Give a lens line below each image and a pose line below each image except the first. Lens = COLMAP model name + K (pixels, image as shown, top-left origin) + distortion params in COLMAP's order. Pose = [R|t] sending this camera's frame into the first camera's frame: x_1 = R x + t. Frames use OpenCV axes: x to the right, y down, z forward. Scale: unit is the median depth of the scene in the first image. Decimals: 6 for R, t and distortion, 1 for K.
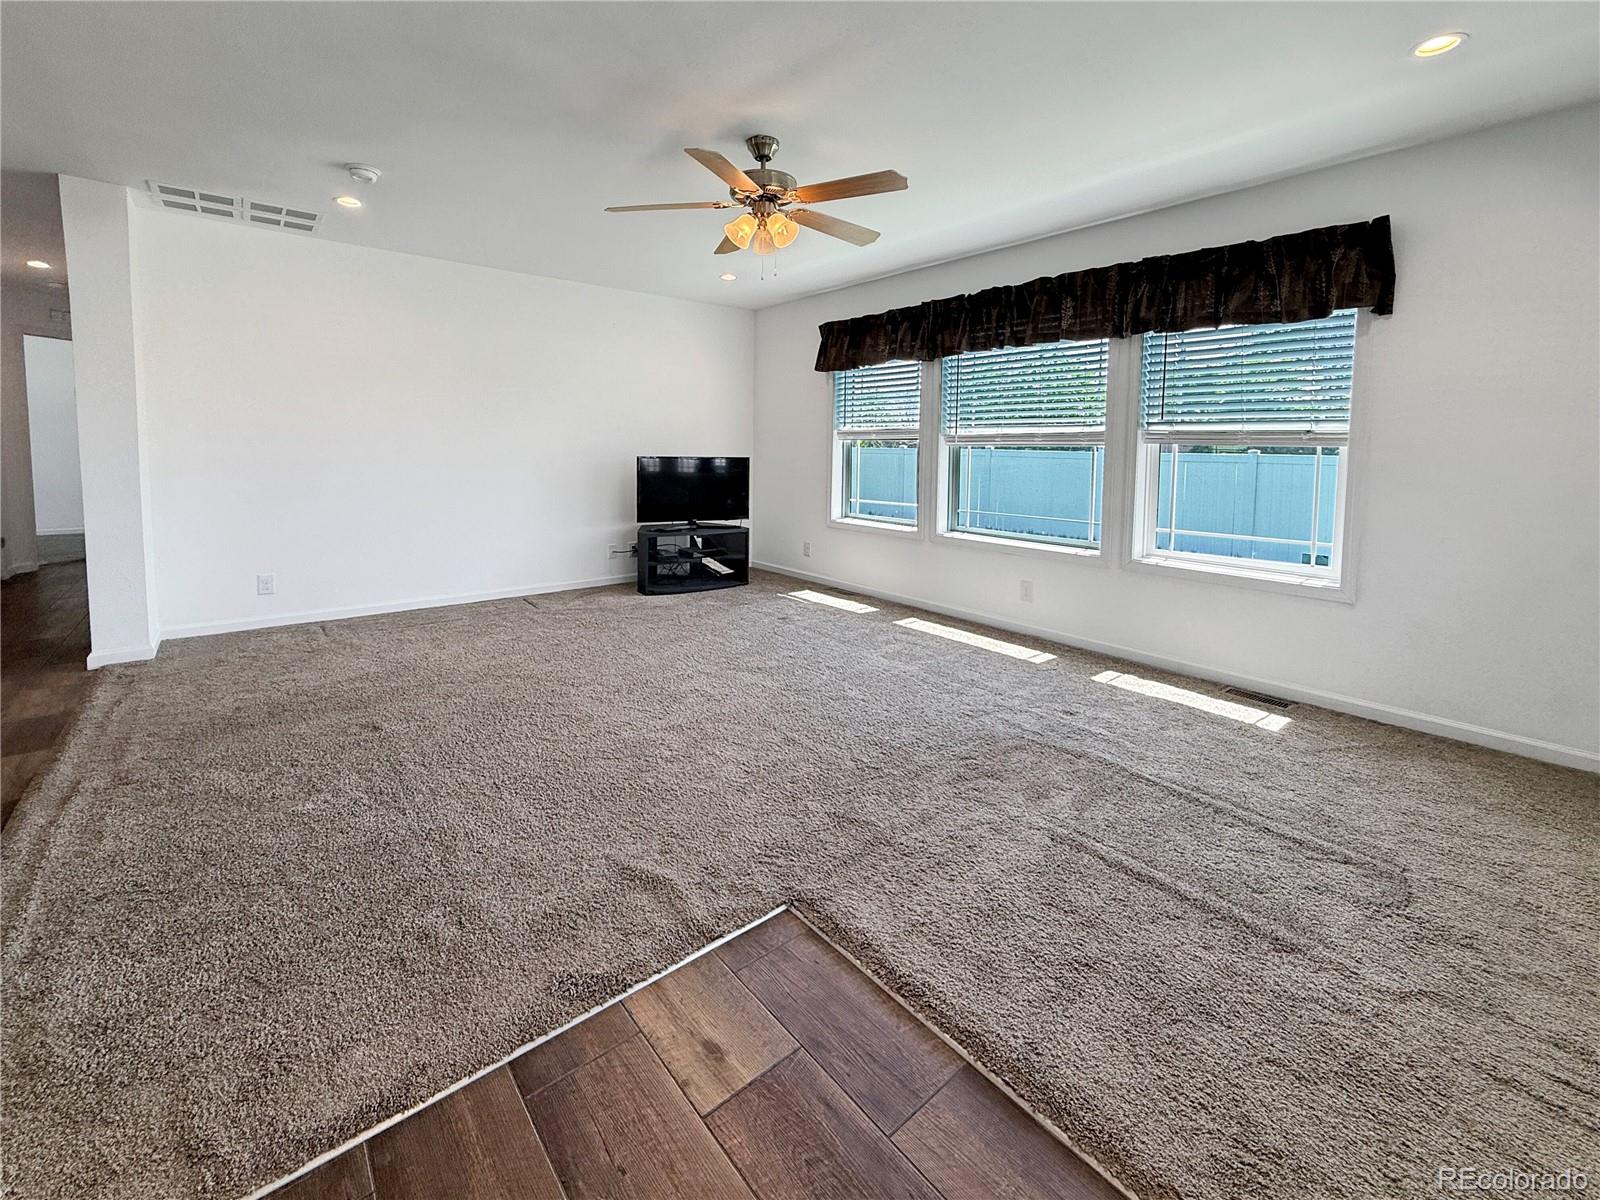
lens RADIAL K [[659.8, 0, 790.4], [0, 659.8, 526.4], [0, 0, 1]] dist [0.000482, -0.000117]
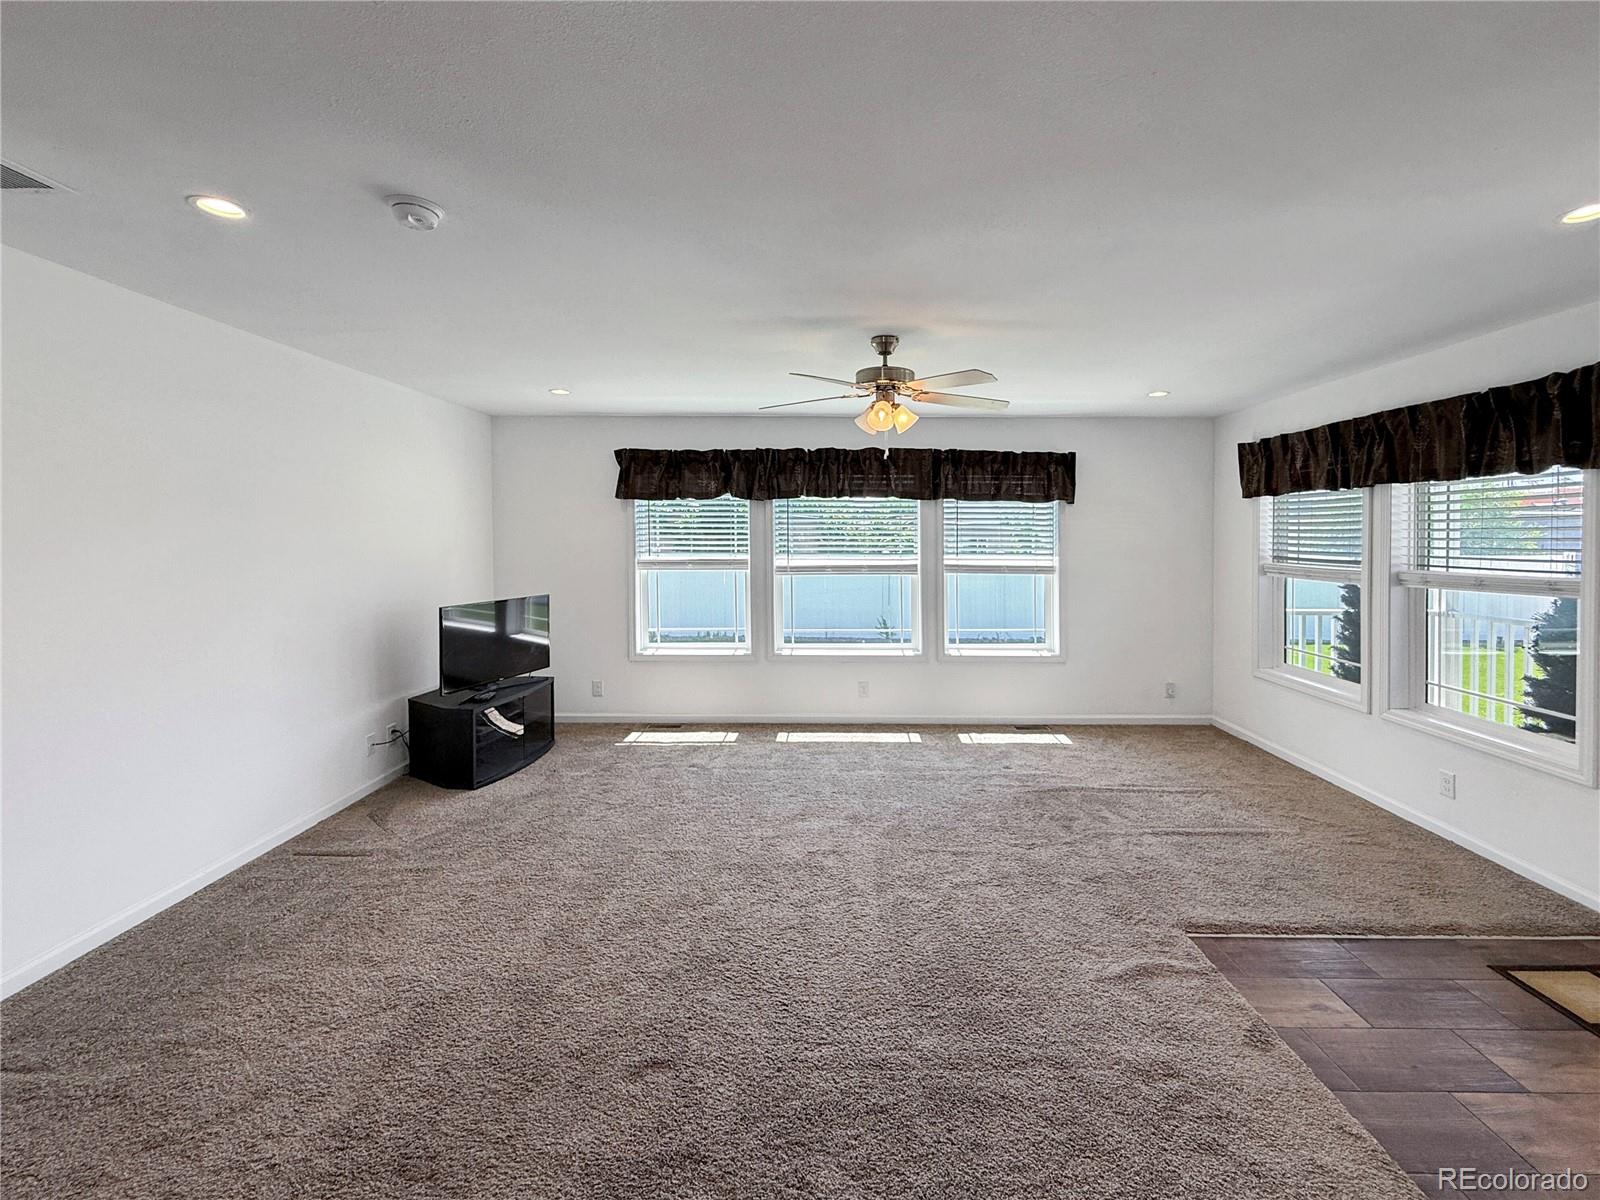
lens RADIAL K [[661.0, 0, 808.4], [0, 661.0, 540.9], [0, 0, 1]] dist [-0.003082, -0.000449]
pose [[0.645936, -0.005317, 0.763373, -0.676506], [0.101478, 0.991699, -0.078959, -0.096193], [-0.756617, 0.128468, 0.641113, 0.256635]]
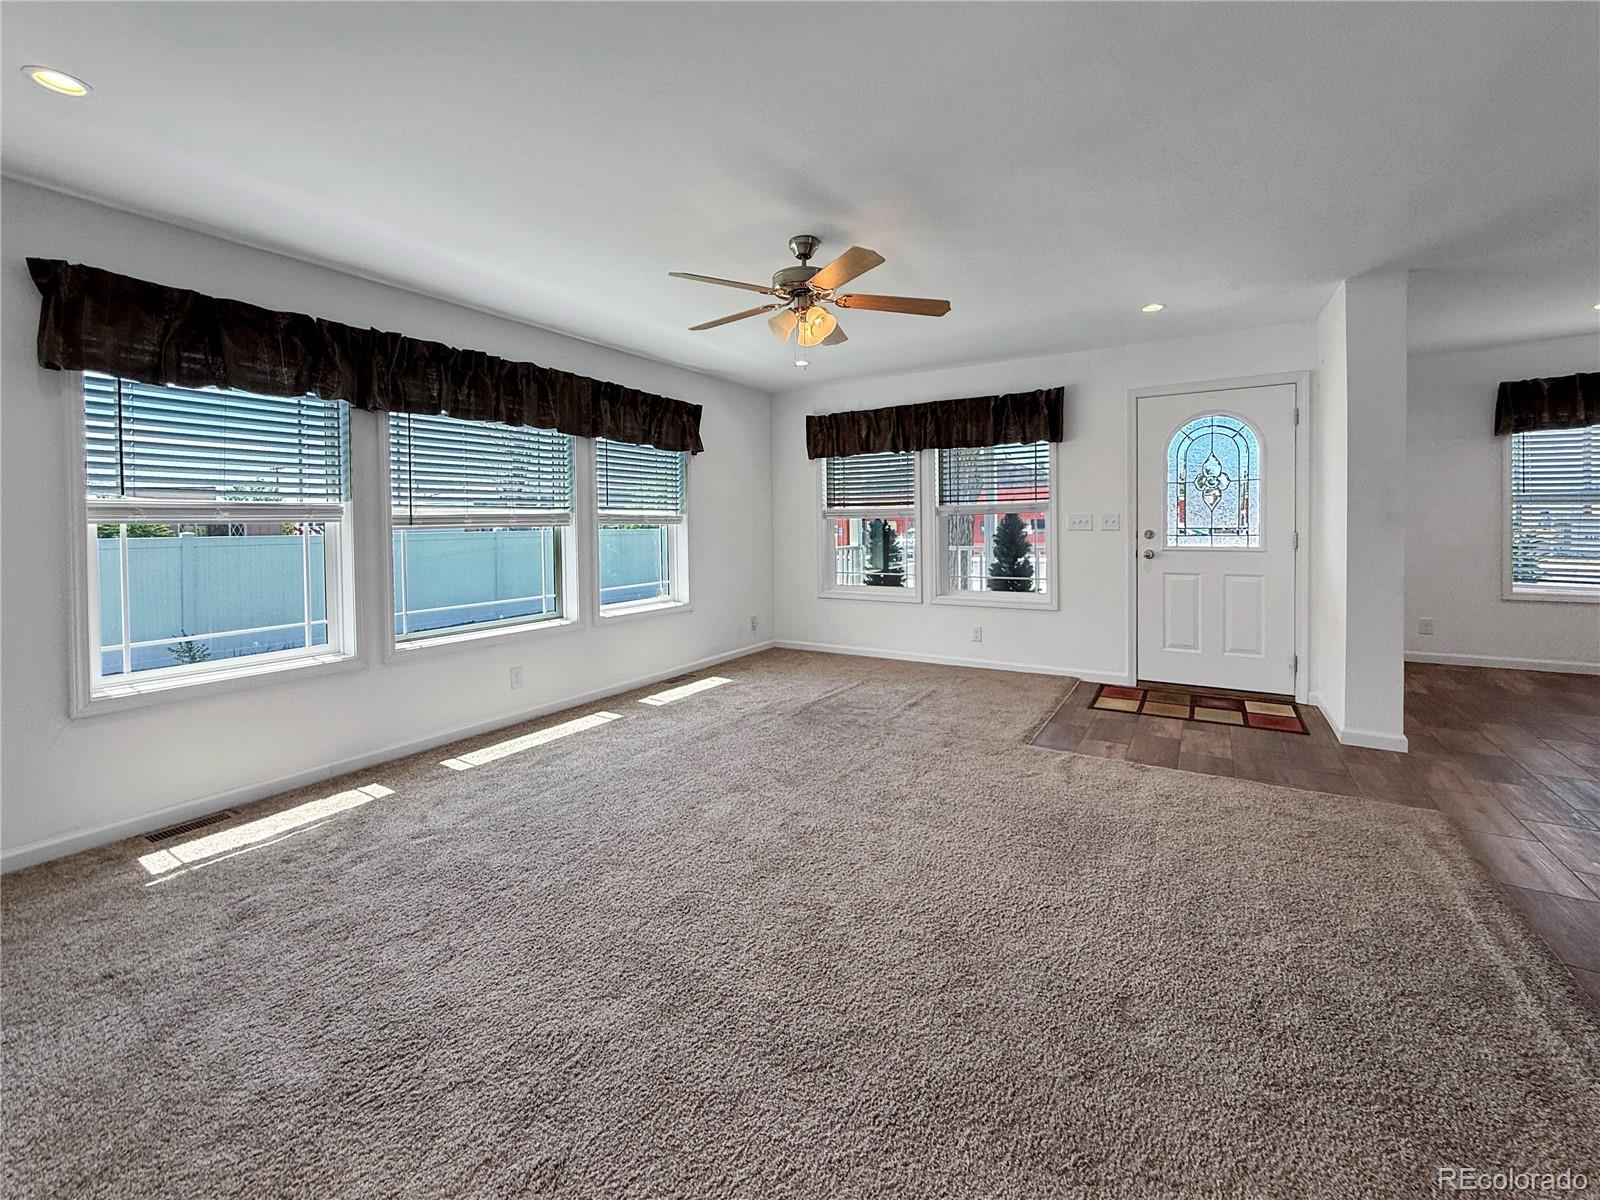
lens RADIAL K [[676.6, 0, 797.8], [0, 676.6, 529.8], [0, 0, 1]] dist [-0.004078, -0.000474]
pose [[-0.324535, -0.009409, 0.945827, -0.715926], [0.137732, 0.988823, 0.057096, -0.117332], [-0.935792, 0.148800, -0.319612, 0.928233]]
